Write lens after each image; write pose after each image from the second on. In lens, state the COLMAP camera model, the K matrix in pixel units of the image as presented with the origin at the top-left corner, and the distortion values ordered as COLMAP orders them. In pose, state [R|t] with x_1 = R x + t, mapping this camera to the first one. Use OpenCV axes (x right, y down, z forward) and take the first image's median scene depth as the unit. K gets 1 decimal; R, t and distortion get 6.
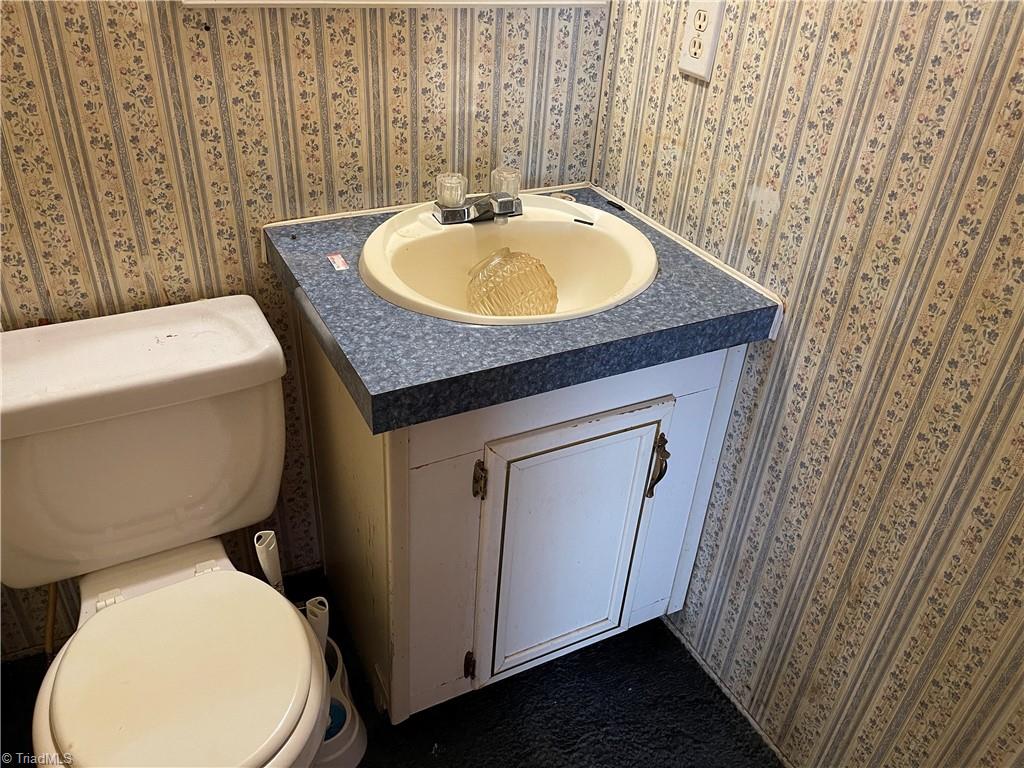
lens RADIAL K [[773.4, 0, 508.5], [0, 773.4, 380.2], [0, 0, 1]] dist [0.037690, -0.052610]
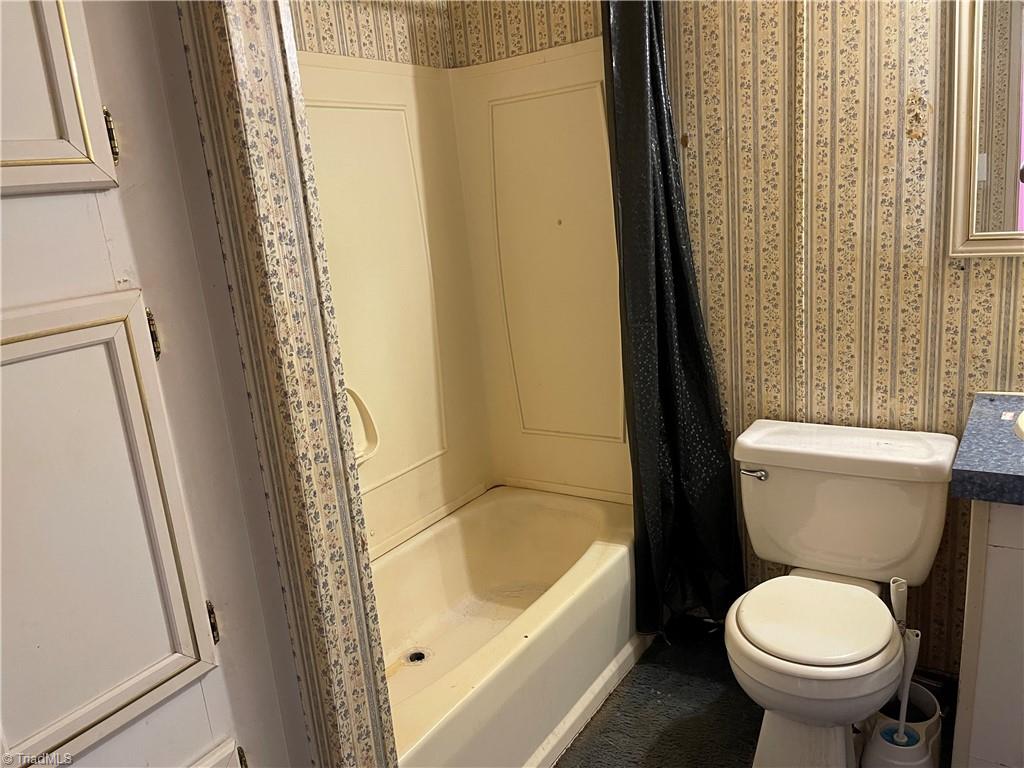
lens RADIAL K [[773.4, 0, 512.8], [0, 773.4, 379.7], [0, 0, 1]] dist [0.037690, -0.052610]
pose [[0.492904, 0.113692, -0.862624, 0.554570], [-0.352394, 0.932558, -0.078449, 0.218355], [0.795528, 0.342651, 0.499726, -0.472009]]
